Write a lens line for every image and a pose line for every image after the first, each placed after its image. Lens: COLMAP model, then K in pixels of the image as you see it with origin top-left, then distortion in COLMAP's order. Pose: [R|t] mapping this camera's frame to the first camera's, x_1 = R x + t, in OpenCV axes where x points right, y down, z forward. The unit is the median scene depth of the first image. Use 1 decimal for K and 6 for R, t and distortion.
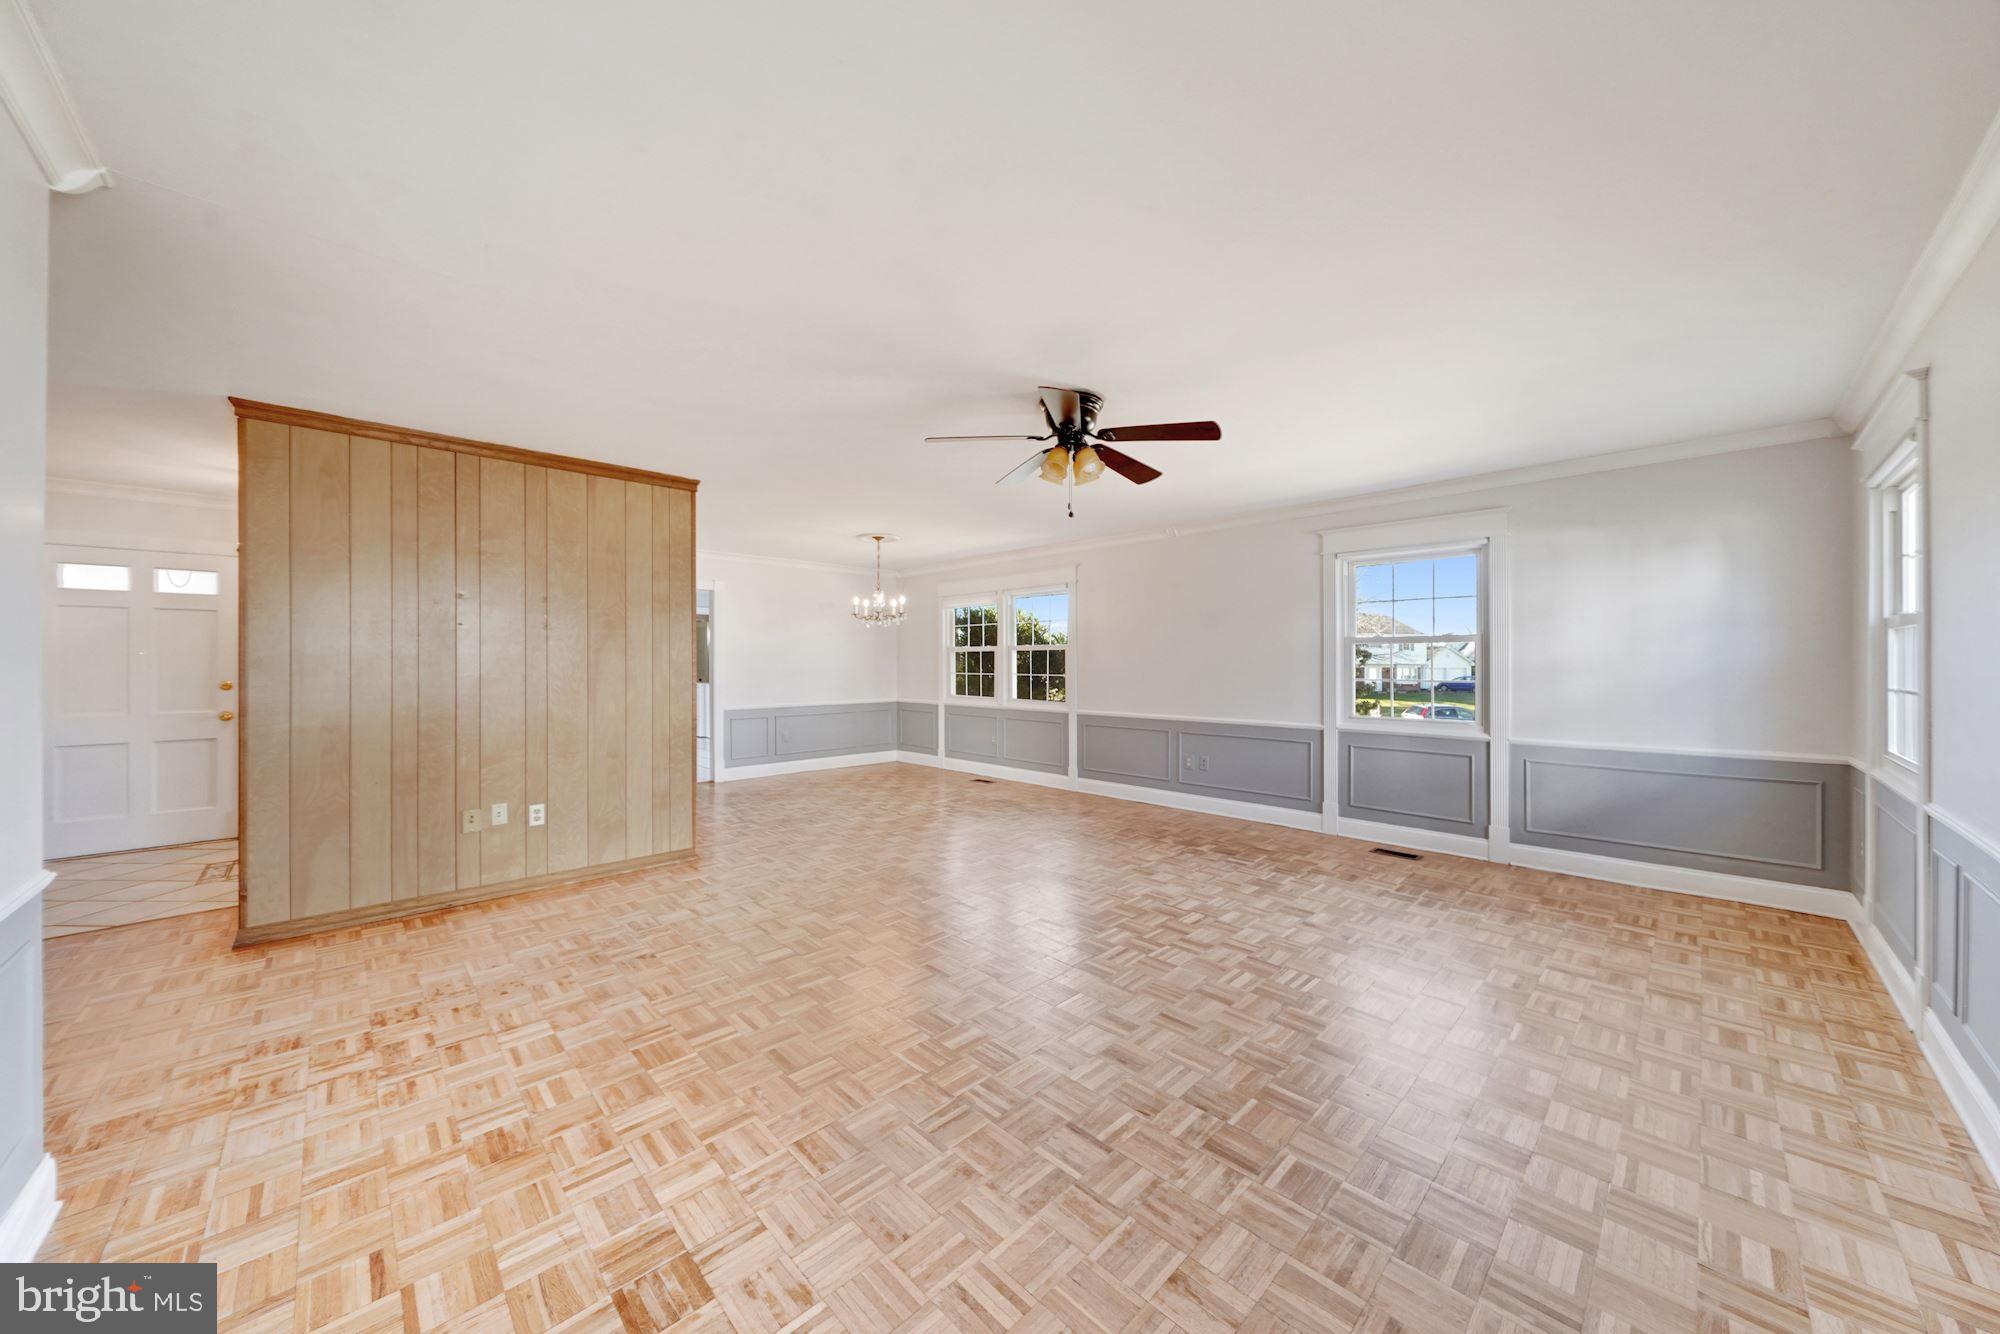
lens RADIAL K [[696.3, 0, 997.8], [0, 696.3, 662.8], [0, 0, 1]] dist [-0.006414, -0.000403]
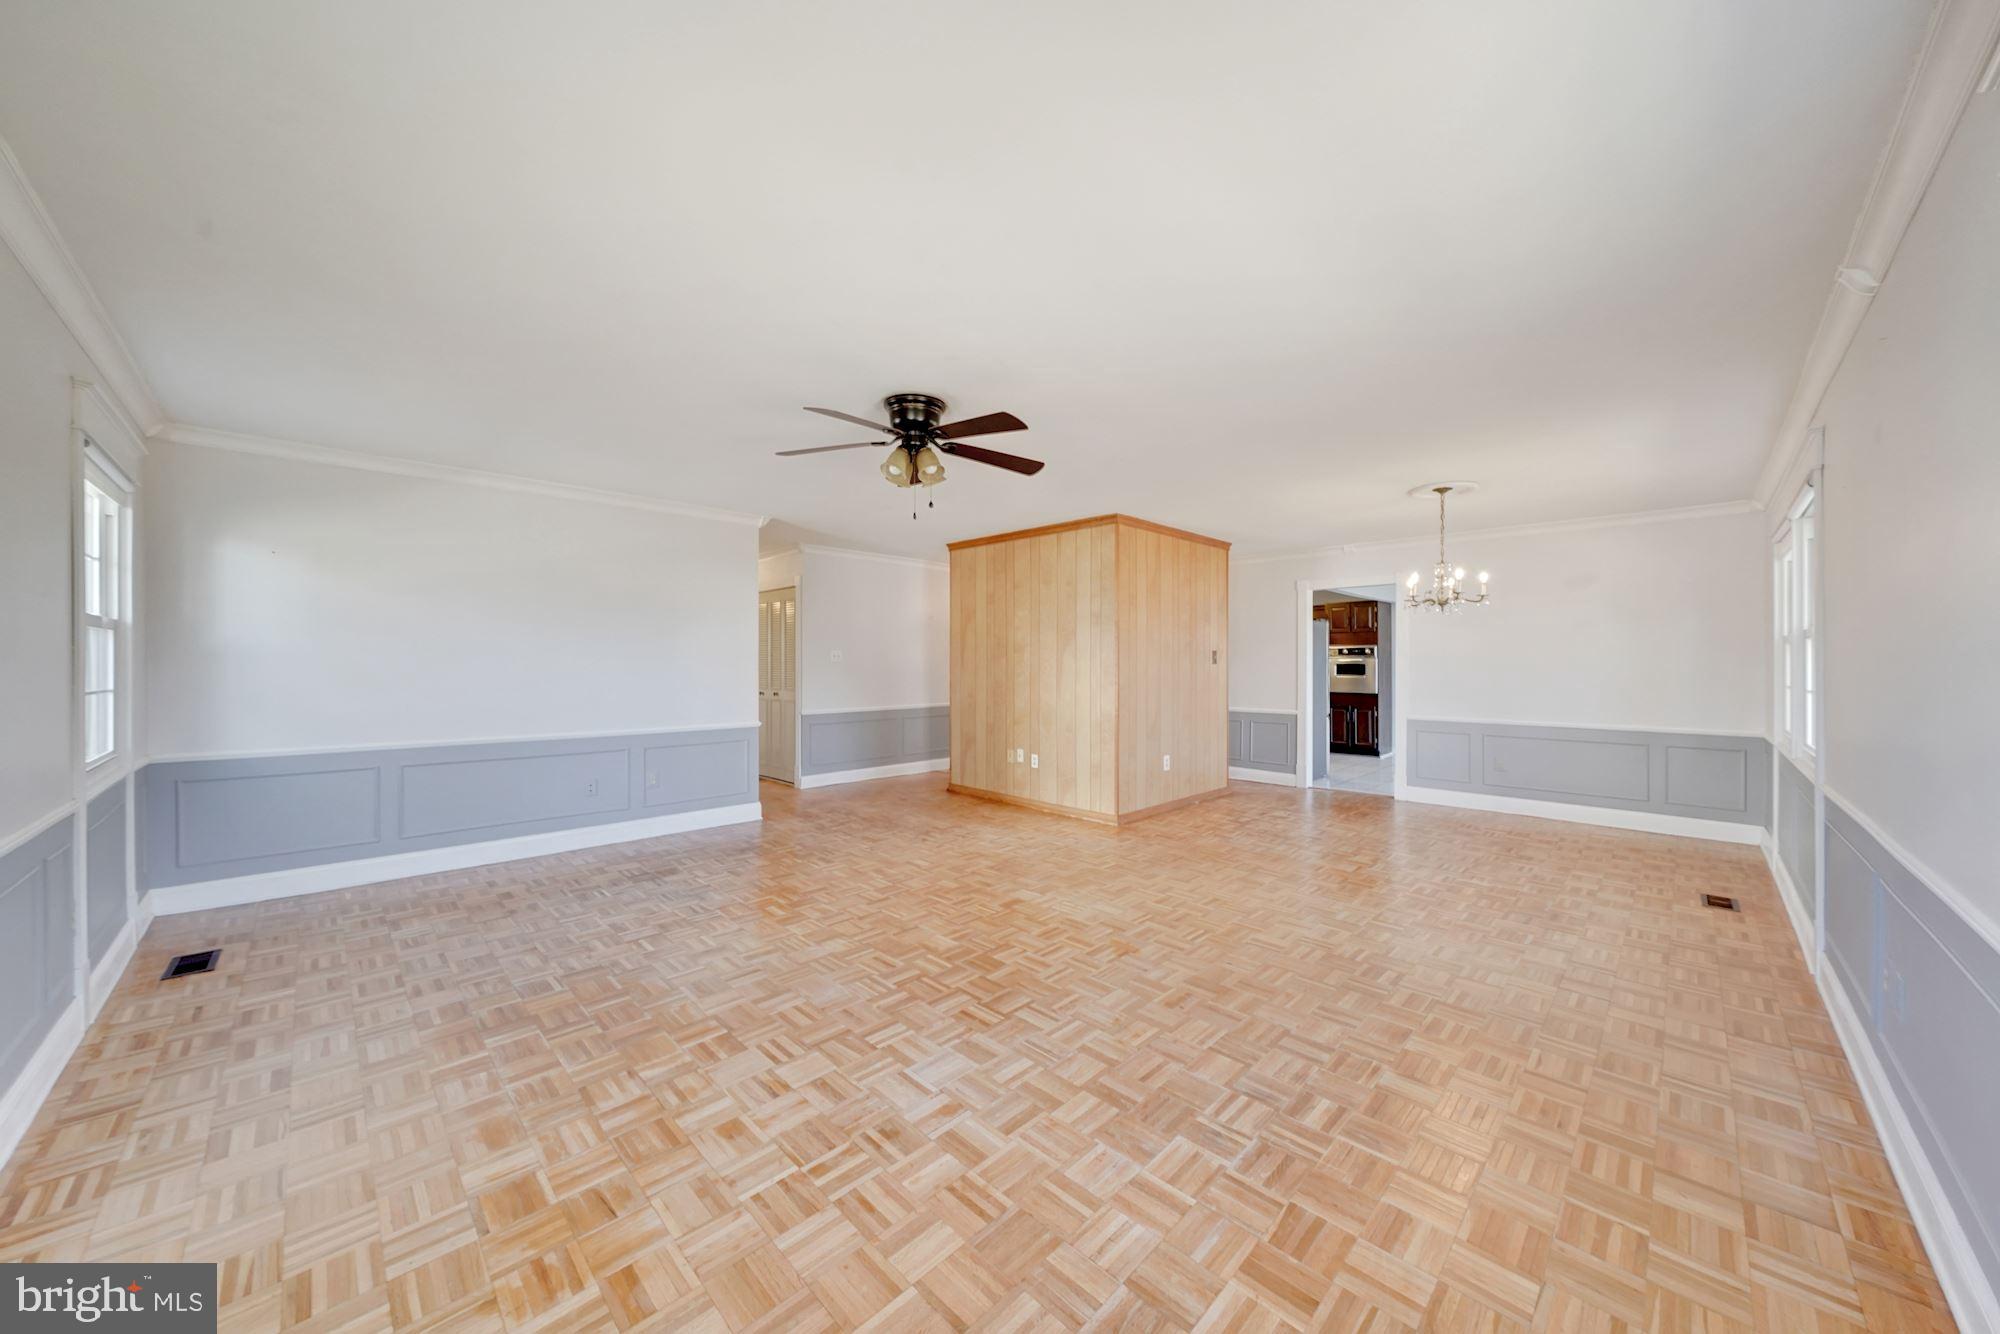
lens RADIAL K [[696.3, 0, 992.9], [0, 696.3, 667.2], [0, 0, 1]] dist [-0.006414, -0.000403]
pose [[0.005507, 0.007344, -0.999958, 0.931285], [-0.004332, 0.999964, 0.007320, -0.002584], [0.999975, 0.004292, 0.005539, 0.929627]]
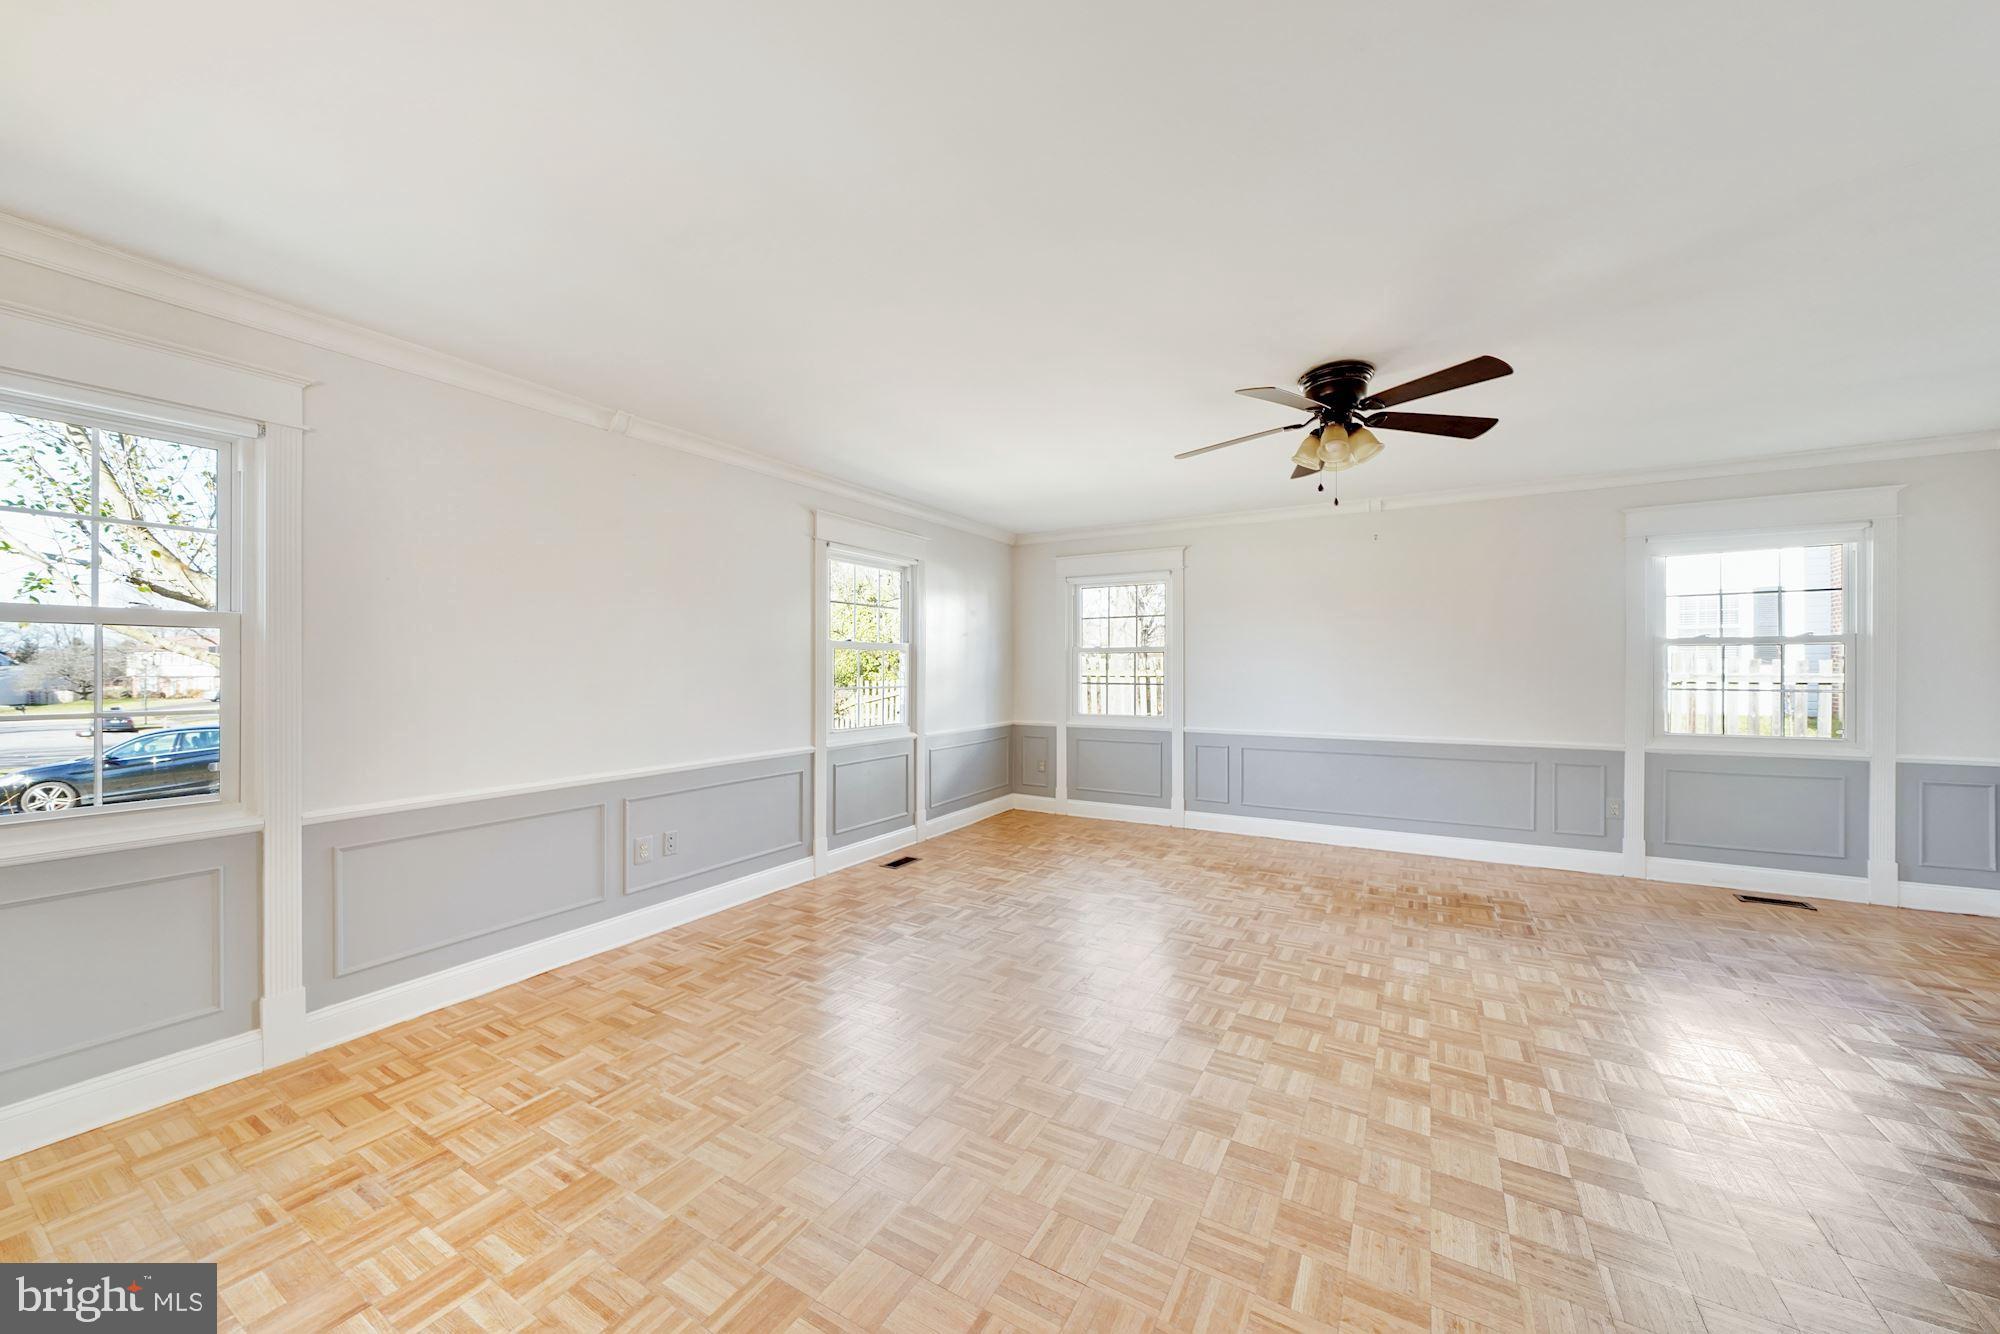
lens RADIAL K [[727.9, 0, 1002.7], [0, 727.9, 666.7], [0, 0, 1]] dist [-0.002520, 0.000263]
pose [[-0.266348, 0.004266, 0.963867, -0.569162], [0.004501, 0.999985, -0.003182, -0.000238], [-0.963866, 0.003491, -0.266363, 1.391497]]
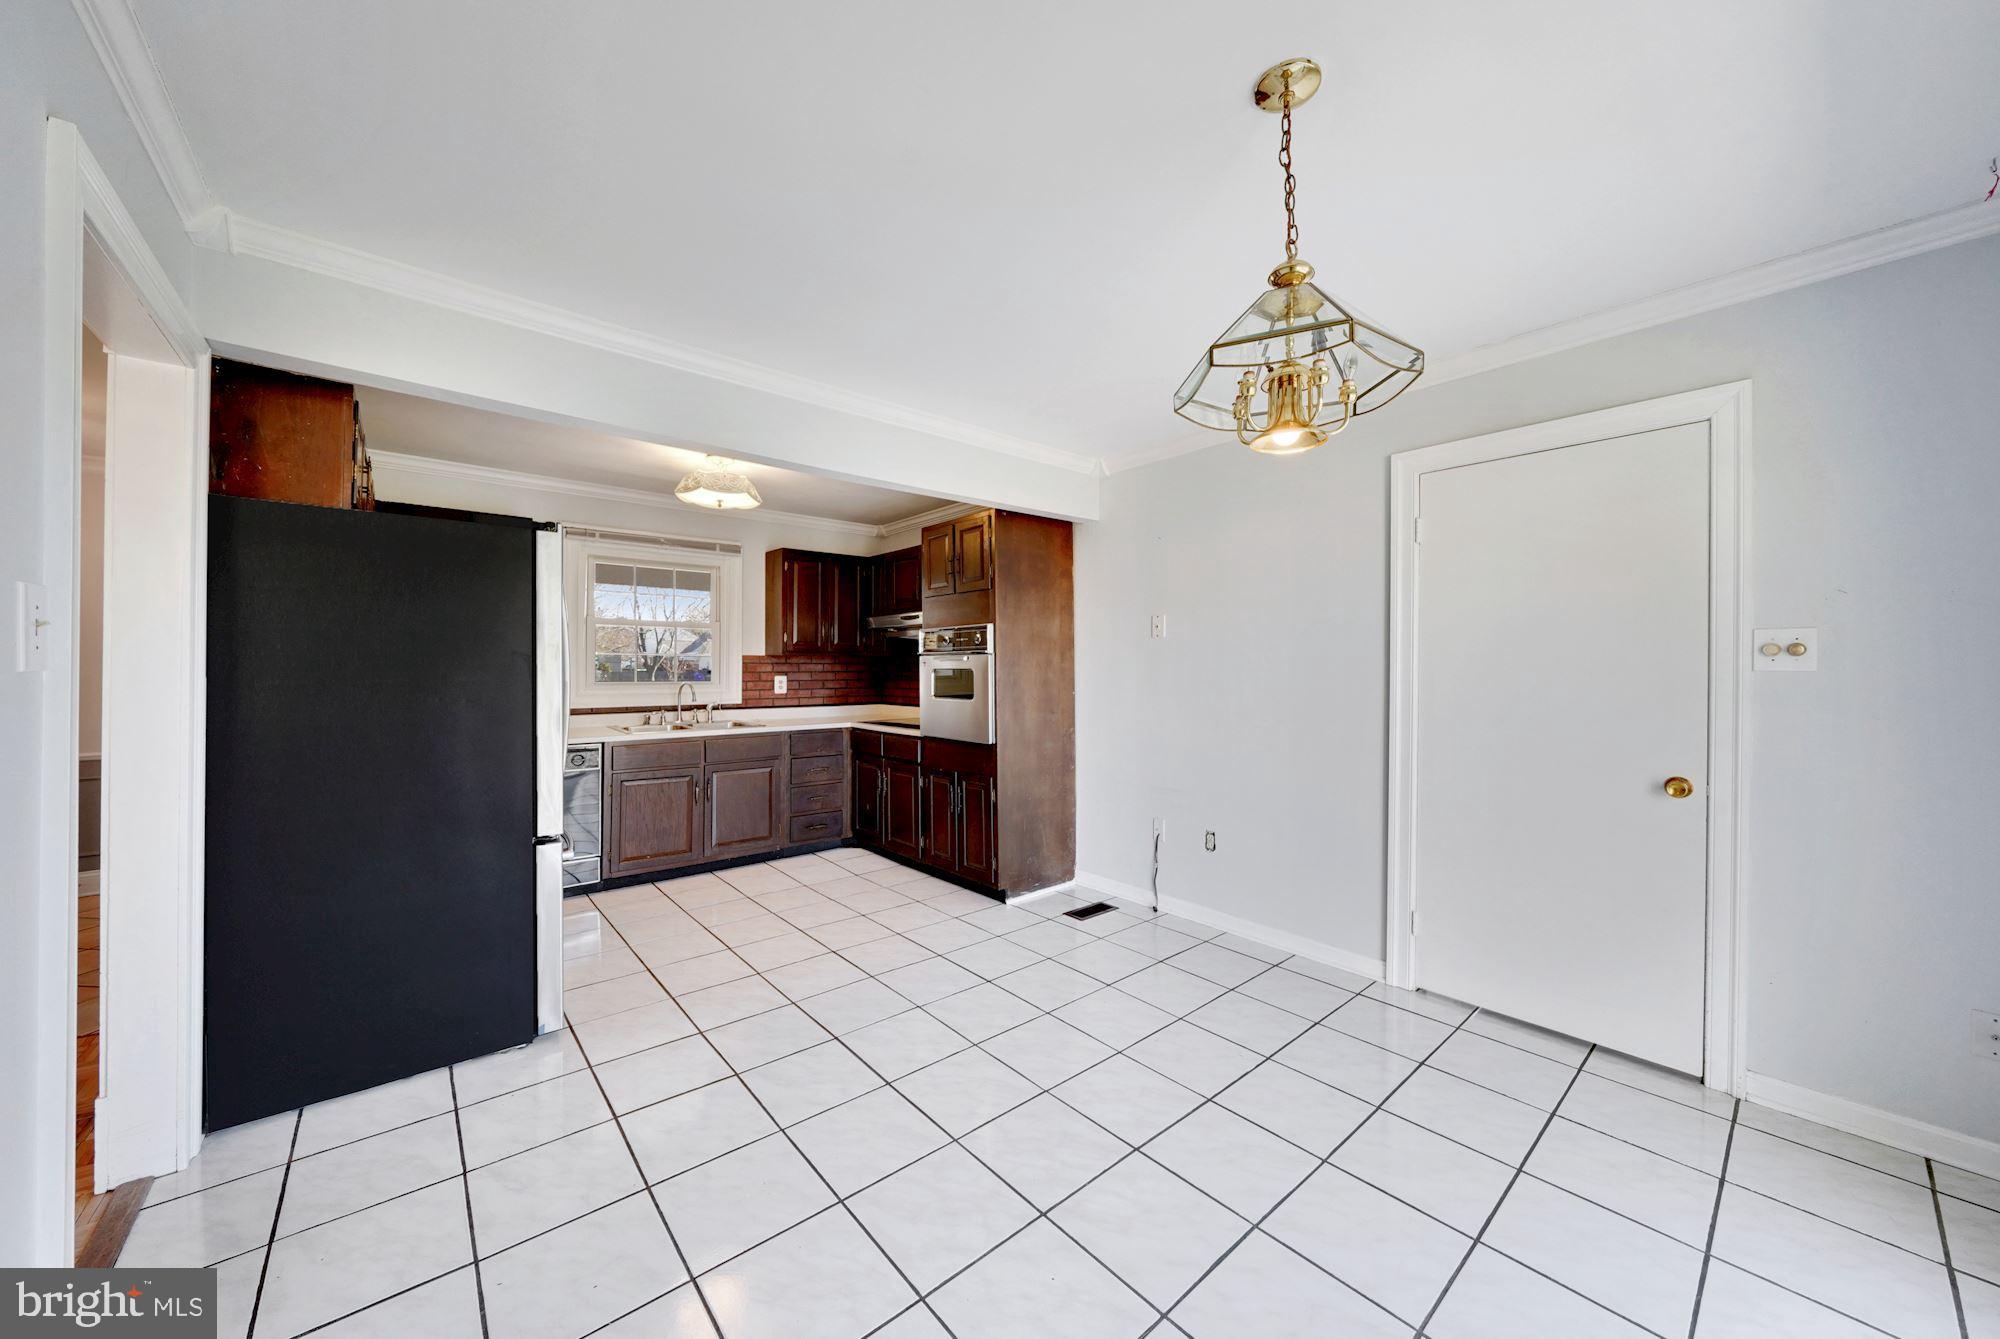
lens RADIAL K [[696.3, 0, 1004.9], [0, 696.3, 670.1], [0, 0, 1]] dist [-0.006414, -0.000403]
pose [[-0.060440, -0.004007, -0.998164, -0.546861], [-0.000852, 0.999992, -0.003963, 0.002497], [0.998171, 0.000610, -0.060443, 2.401513]]
